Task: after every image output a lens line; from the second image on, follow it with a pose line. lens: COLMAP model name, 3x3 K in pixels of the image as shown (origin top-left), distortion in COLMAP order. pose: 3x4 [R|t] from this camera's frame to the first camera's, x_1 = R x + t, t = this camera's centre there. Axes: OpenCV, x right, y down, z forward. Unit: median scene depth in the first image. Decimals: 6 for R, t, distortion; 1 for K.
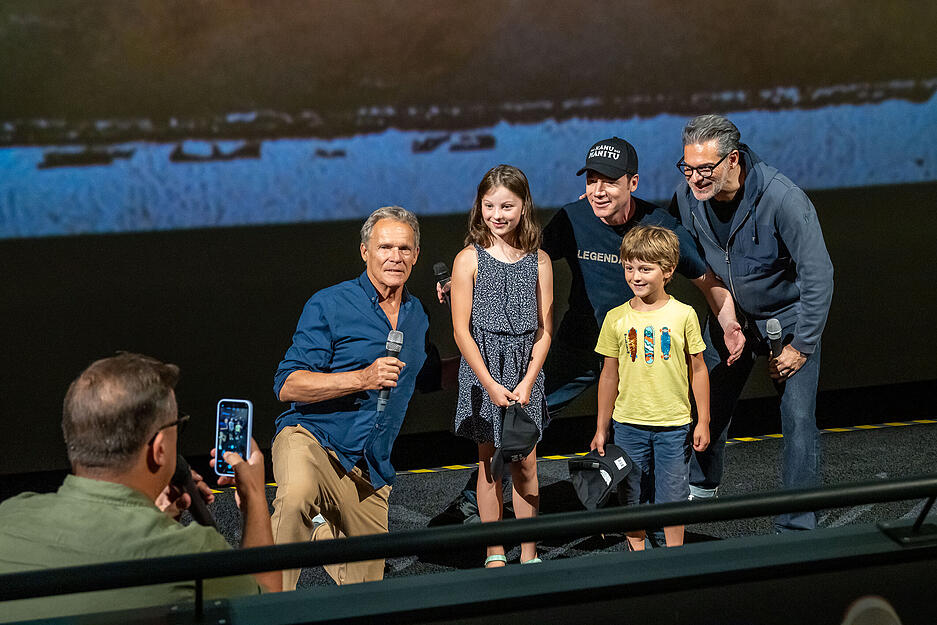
lens RADIAL K [[1281.0, 0, 468.0], [0, 1281.0, 312.1], [0, 0, 1]] dist [-0.090255, 0.000000]
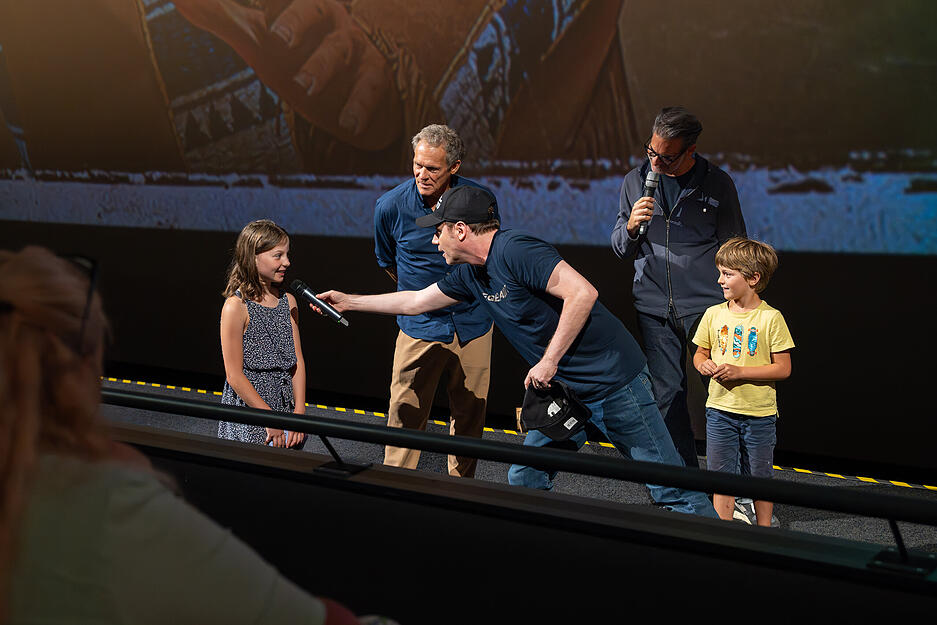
lens RADIAL K [[1195.1, 0, 470.5], [0, 1195.1, 314.0], [0, 0, 1]] dist [-0.021521, 0.000000]
pose [[0.622359, 0.074204, -0.779207, 0.257338], [-0.085503, 0.995984, 0.026555, -0.002035], [0.778048, 0.050098, 0.626204, 0.047329]]
